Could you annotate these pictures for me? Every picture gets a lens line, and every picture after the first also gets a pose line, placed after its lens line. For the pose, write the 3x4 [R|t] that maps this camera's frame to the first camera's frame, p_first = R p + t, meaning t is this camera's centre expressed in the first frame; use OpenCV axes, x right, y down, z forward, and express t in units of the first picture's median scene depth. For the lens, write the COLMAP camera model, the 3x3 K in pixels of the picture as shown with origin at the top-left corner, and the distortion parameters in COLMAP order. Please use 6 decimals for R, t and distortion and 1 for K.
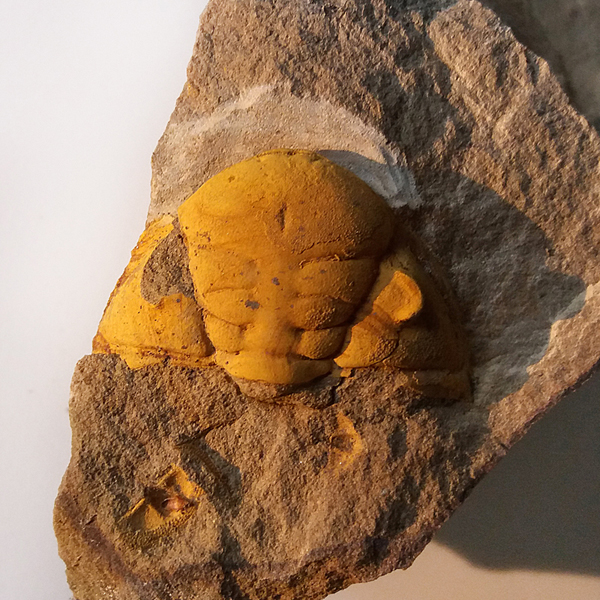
lens RADIAL K [[909.8, 0, 291.4], [0, 909.8, 300.0], [0, 0, 1]] dist [0.169857, 0.092369]
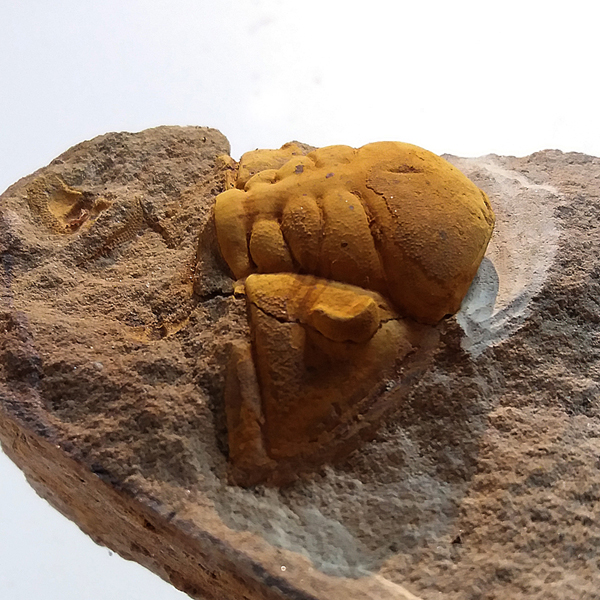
lens RADIAL K [[909.8, 0, 291.4], [0, 909.8, 300.0], [0, 0, 1]] dist [0.169857, 0.092369]
pose [[0.172029, 0.807320, -0.564482, 0.510713], [-0.981724, 0.187843, -0.030533, 0.058043], [0.081384, 0.559418, 0.824880, 0.321764]]
